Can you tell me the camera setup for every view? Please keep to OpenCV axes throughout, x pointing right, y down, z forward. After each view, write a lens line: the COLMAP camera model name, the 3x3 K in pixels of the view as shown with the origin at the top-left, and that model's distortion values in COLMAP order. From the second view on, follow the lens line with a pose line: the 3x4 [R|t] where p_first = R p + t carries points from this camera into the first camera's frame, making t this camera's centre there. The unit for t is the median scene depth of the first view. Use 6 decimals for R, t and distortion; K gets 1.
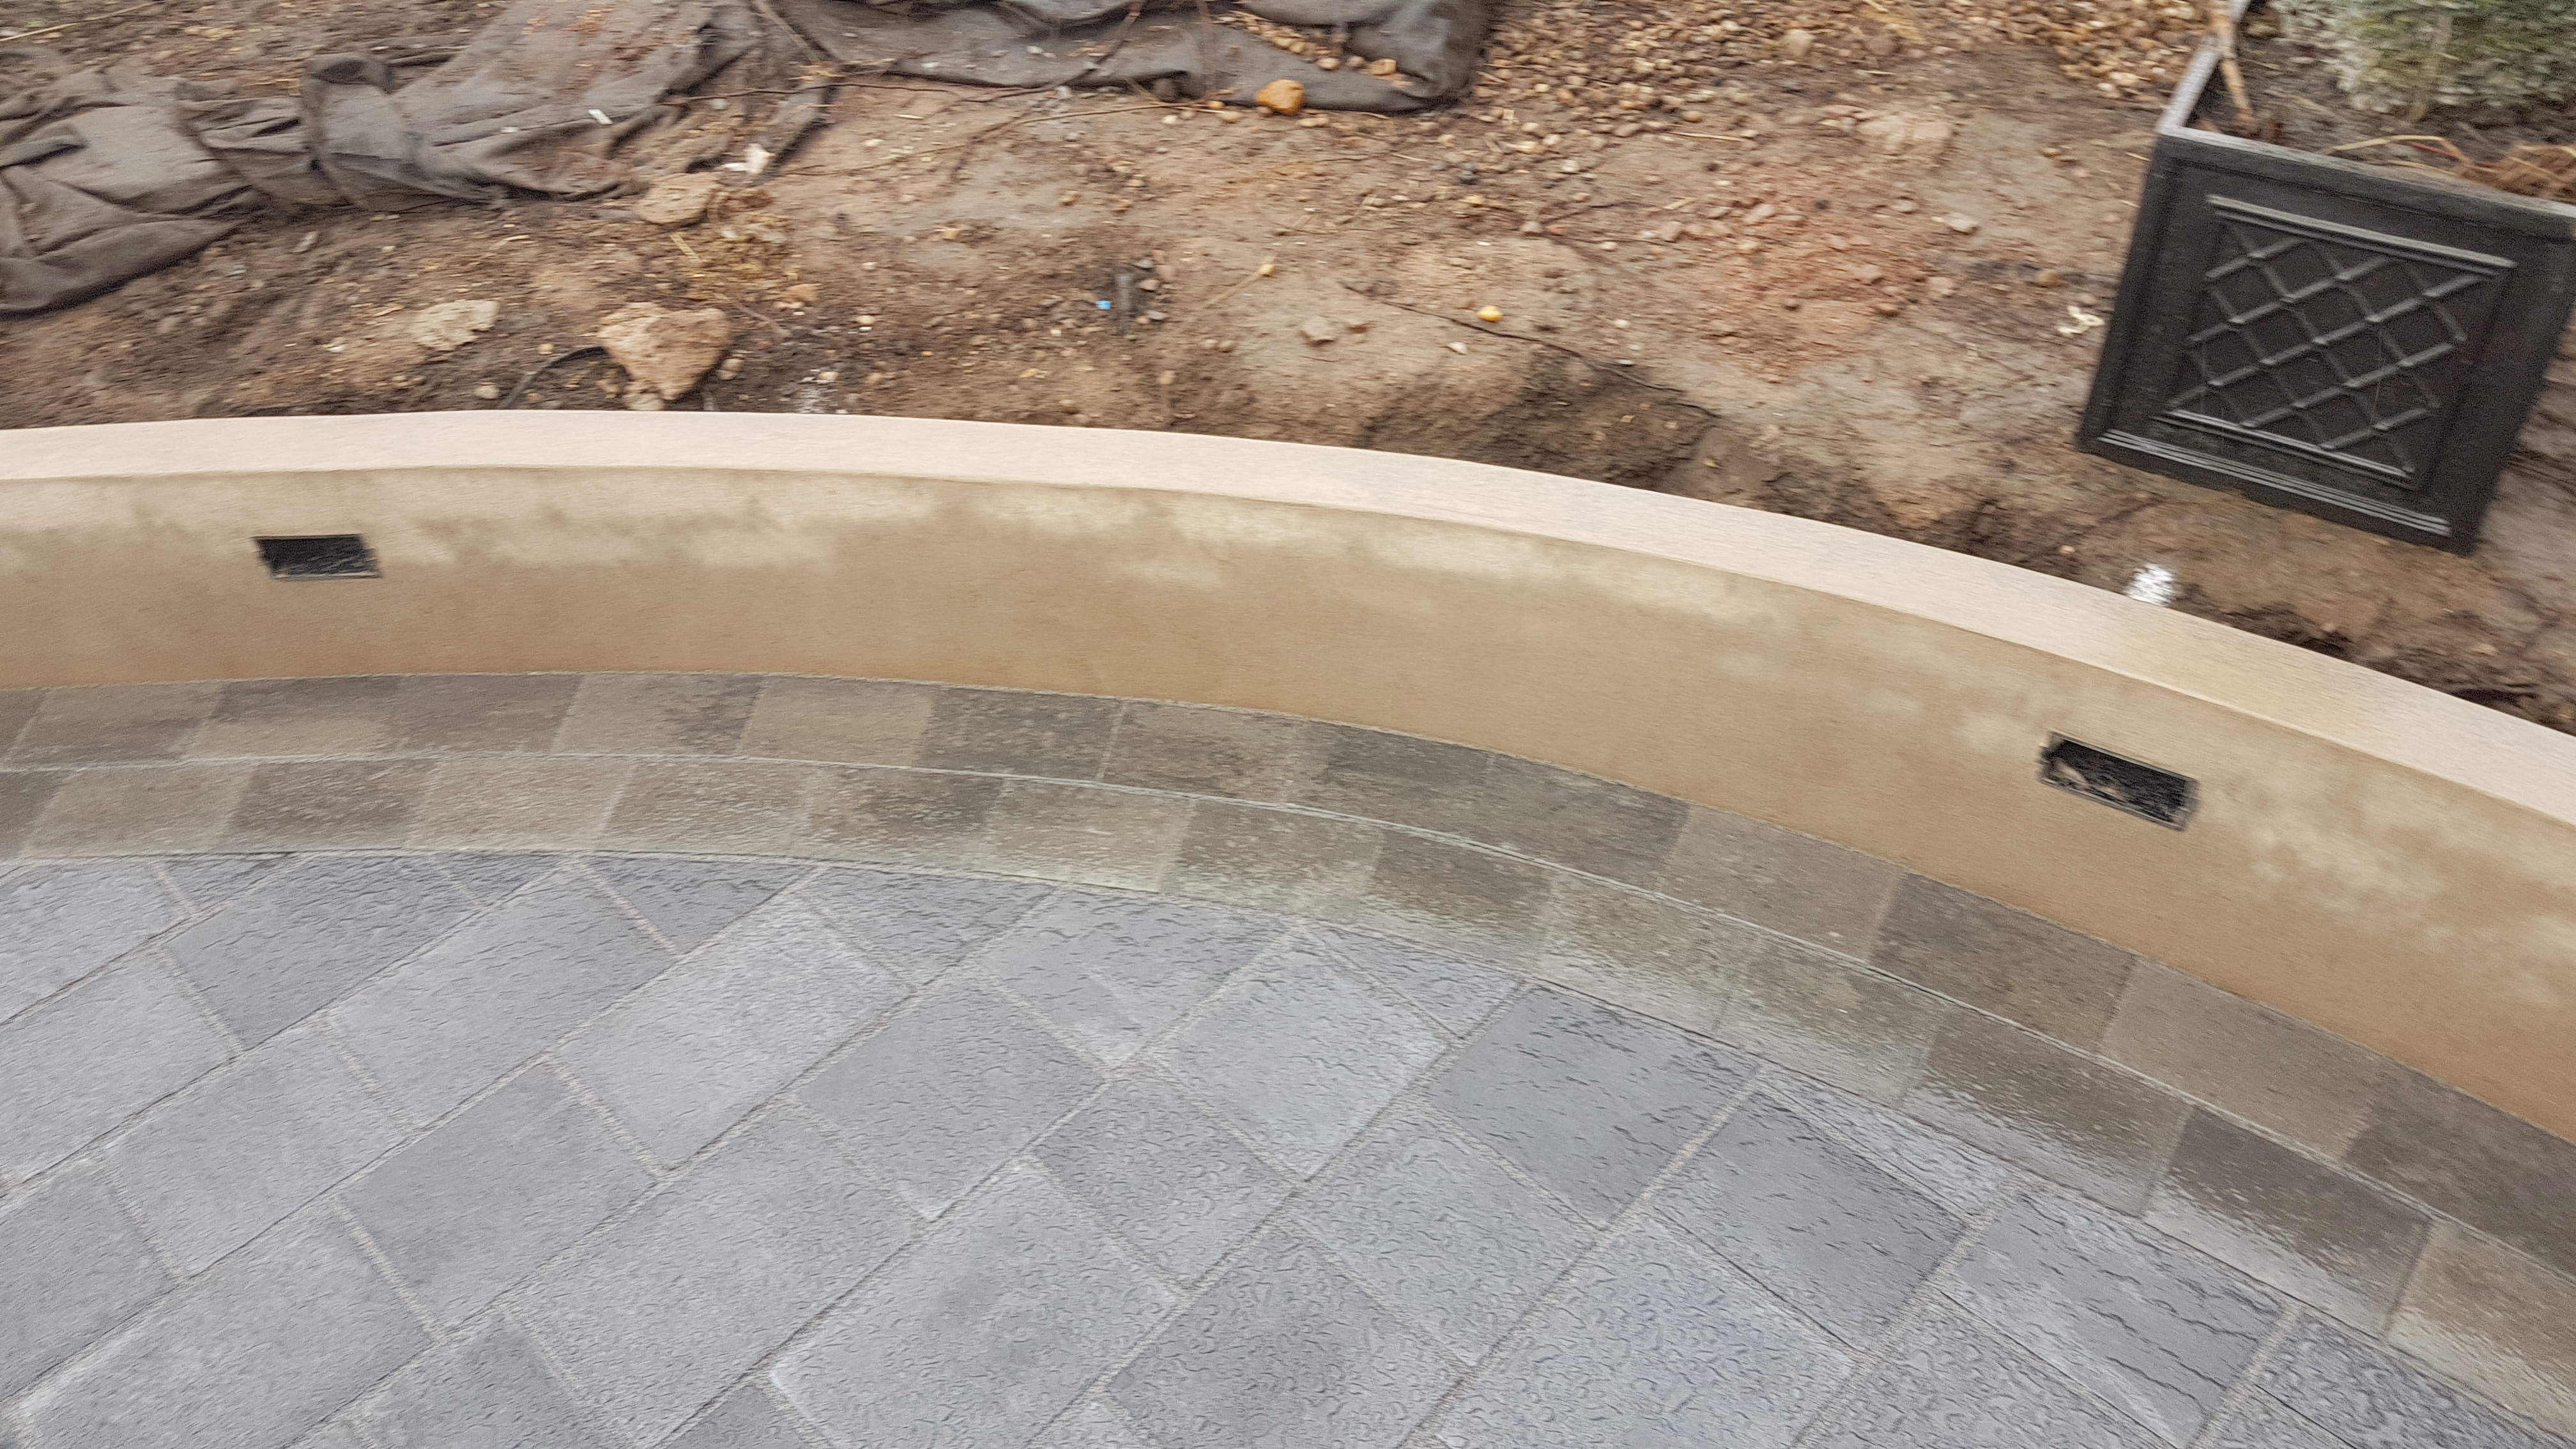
lens RADIAL K [[1948.2, 0, 1206.9], [0, 1948.2, 686.3], [0, 0, 1]] dist [0.167360, -0.261009]
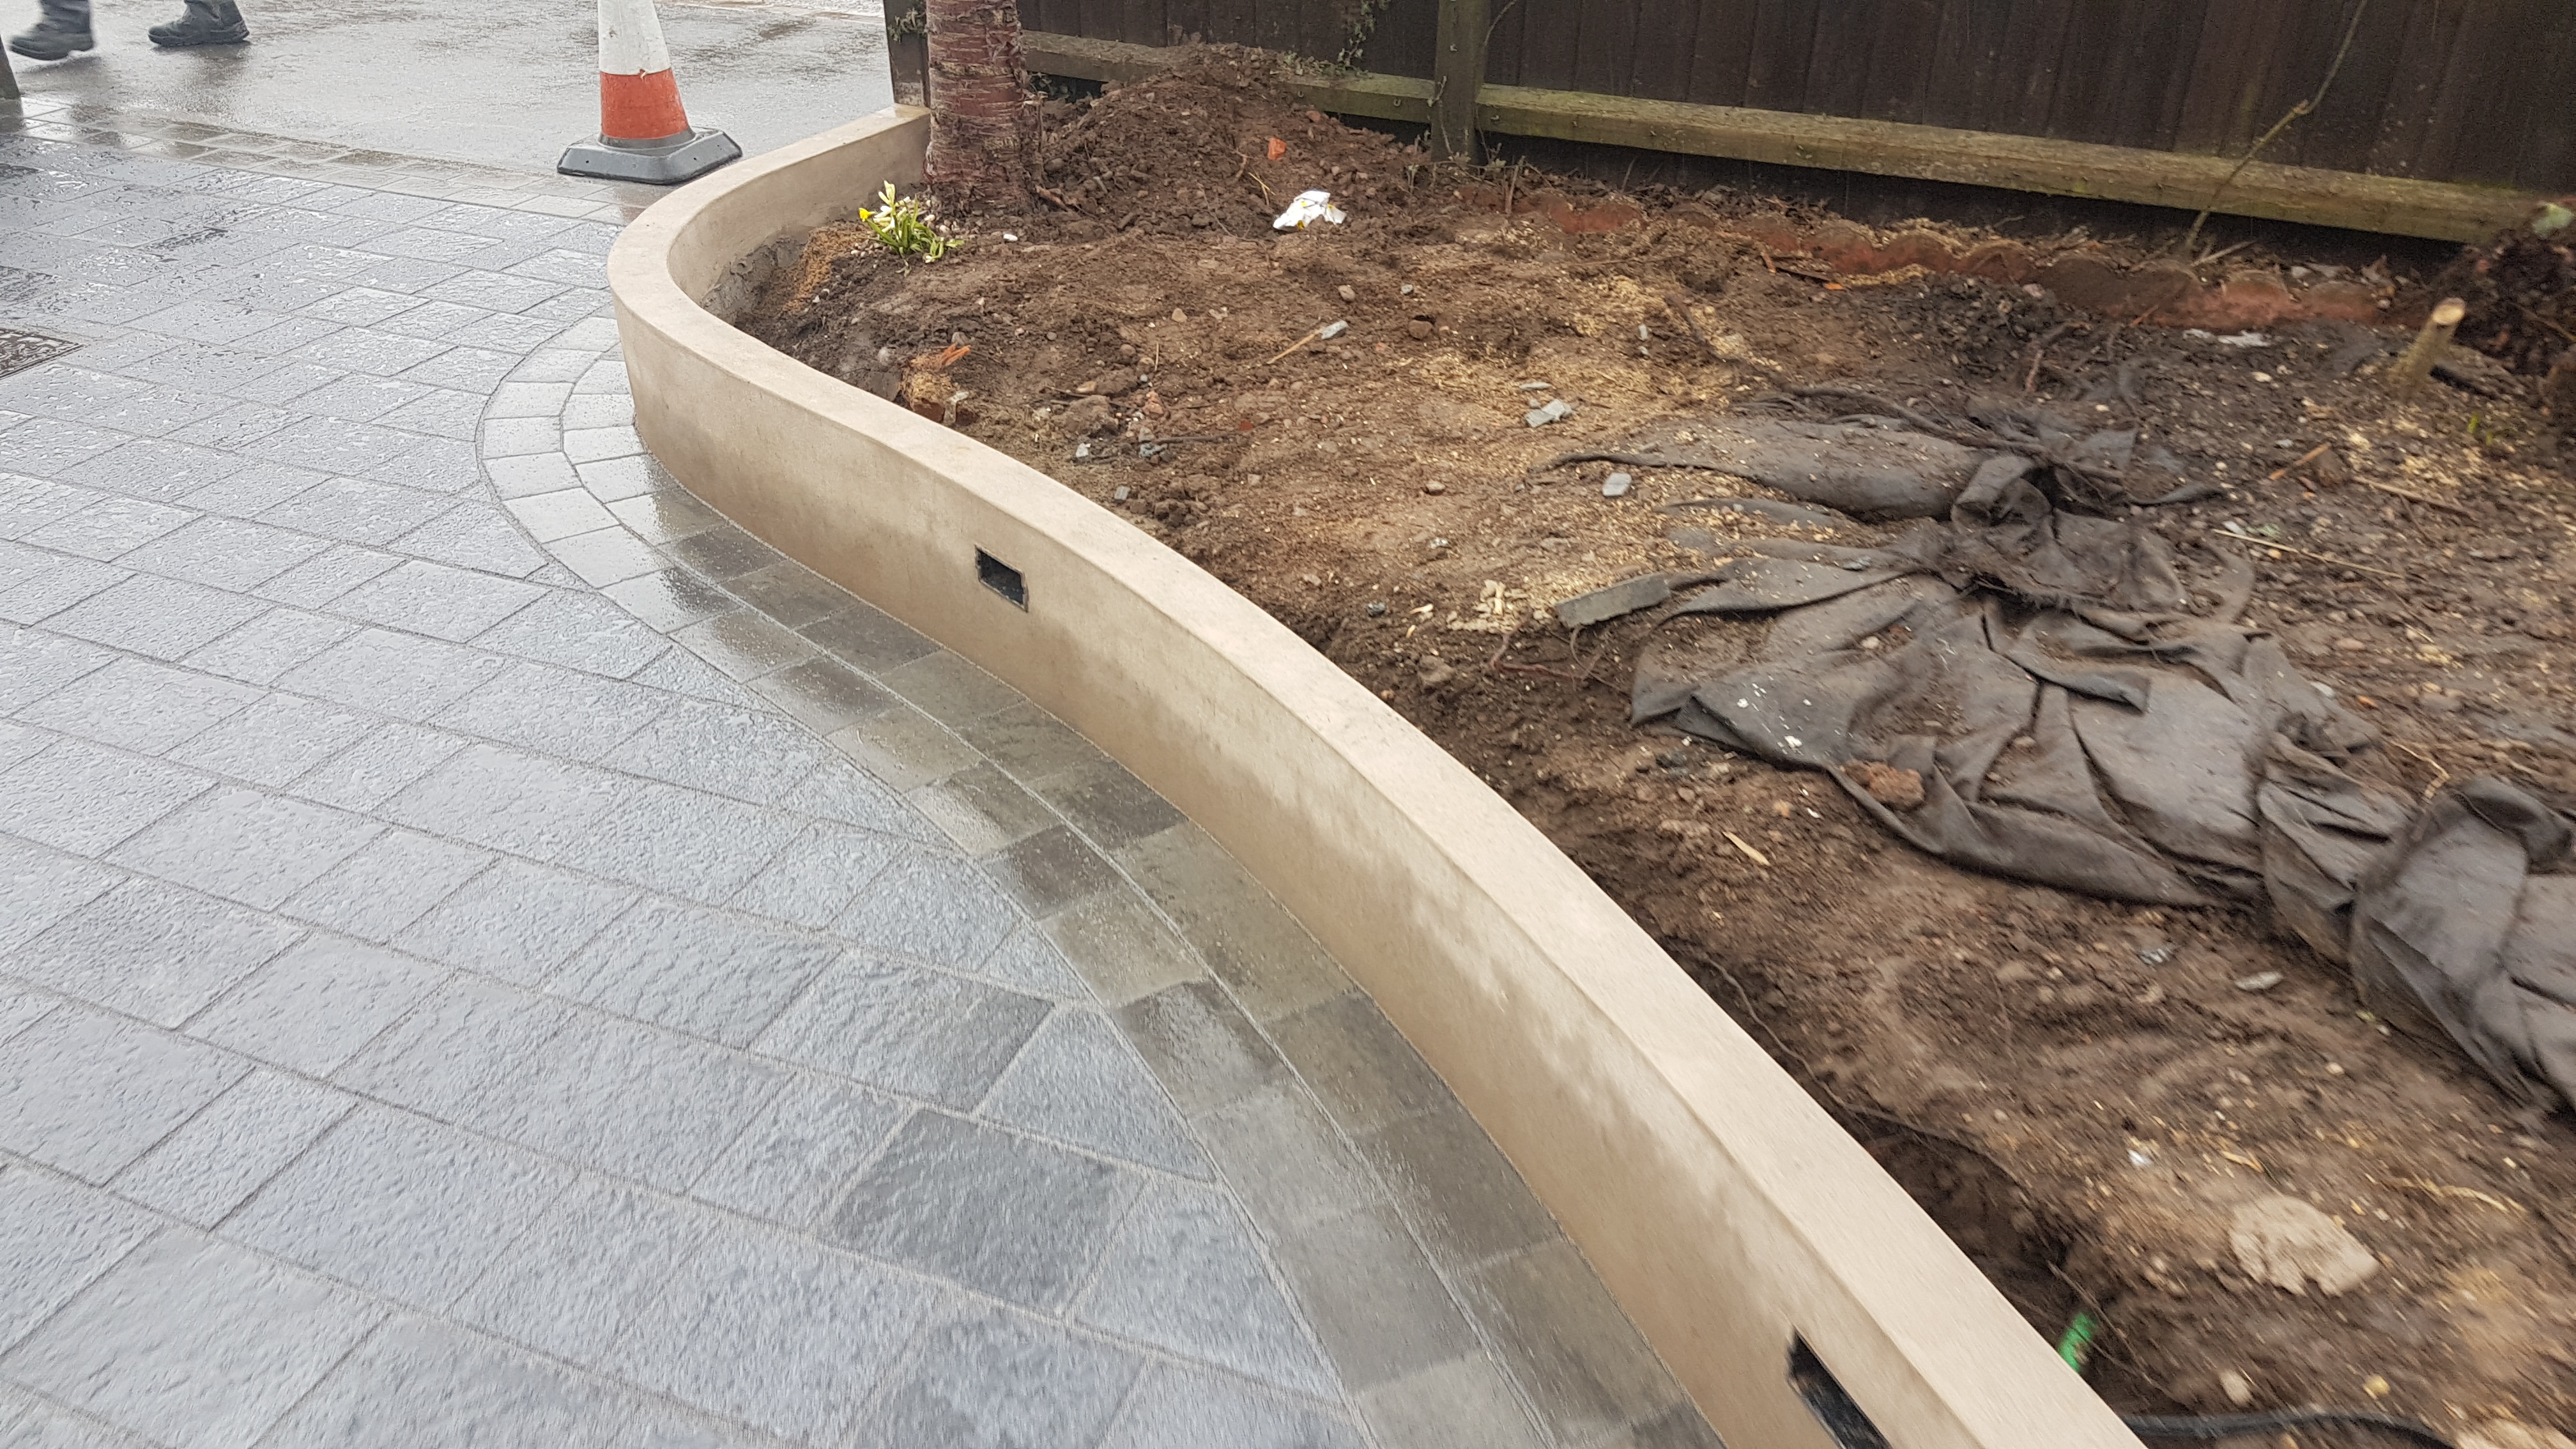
lens RADIAL K [[1948.2, 0, 1256.9], [0, 1948.2, 714.7], [0, 0, 1]] dist [0.167360, -0.261009]
pose [[0.409069, 0.520465, -0.749519, -0.104658], [-0.626506, 0.757387, 0.183998, -0.203030], [0.663440, 0.394310, 0.635898, 0.256276]]
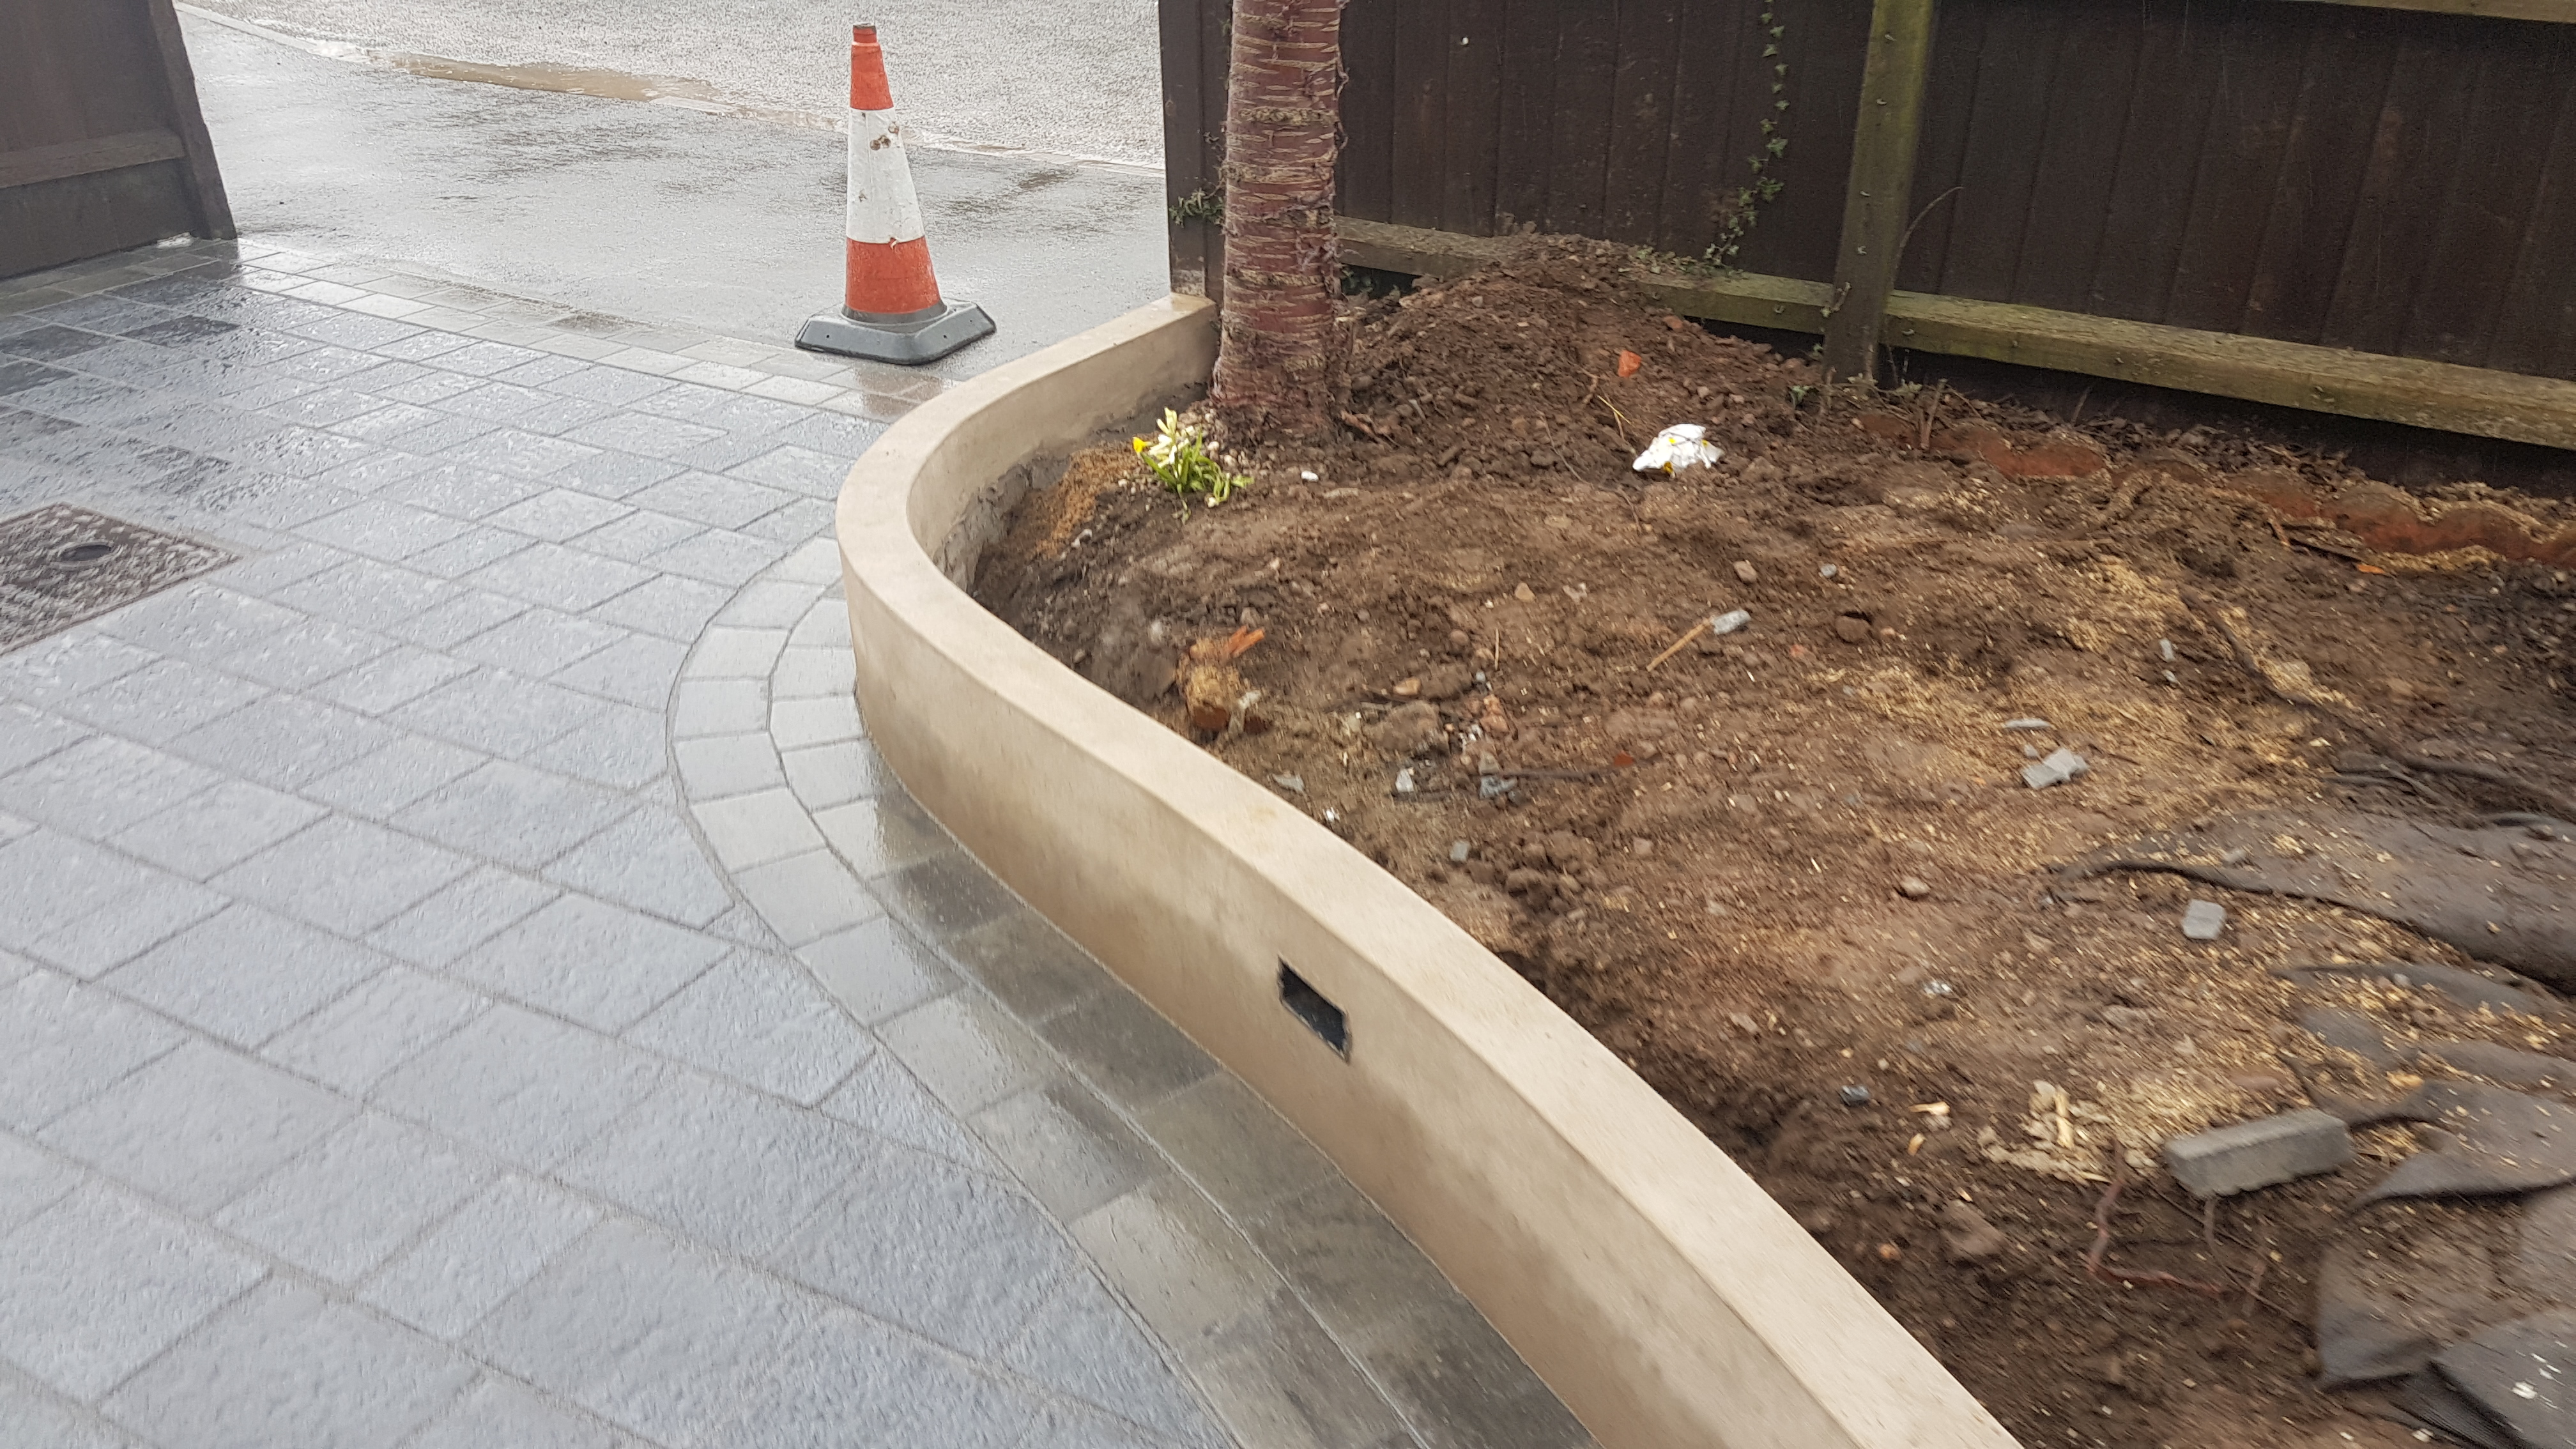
lens RADIAL K [[1948.2, 0, 1252.0], [0, 1948.2, 694.6], [0, 0, 1]] dist [0.167360, -0.261009]
pose [[0.303887, 0.489973, -0.817055, -0.418774], [-0.641004, 0.739619, 0.205128, -0.211066], [0.704817, 0.461400, 0.538835, 0.315805]]
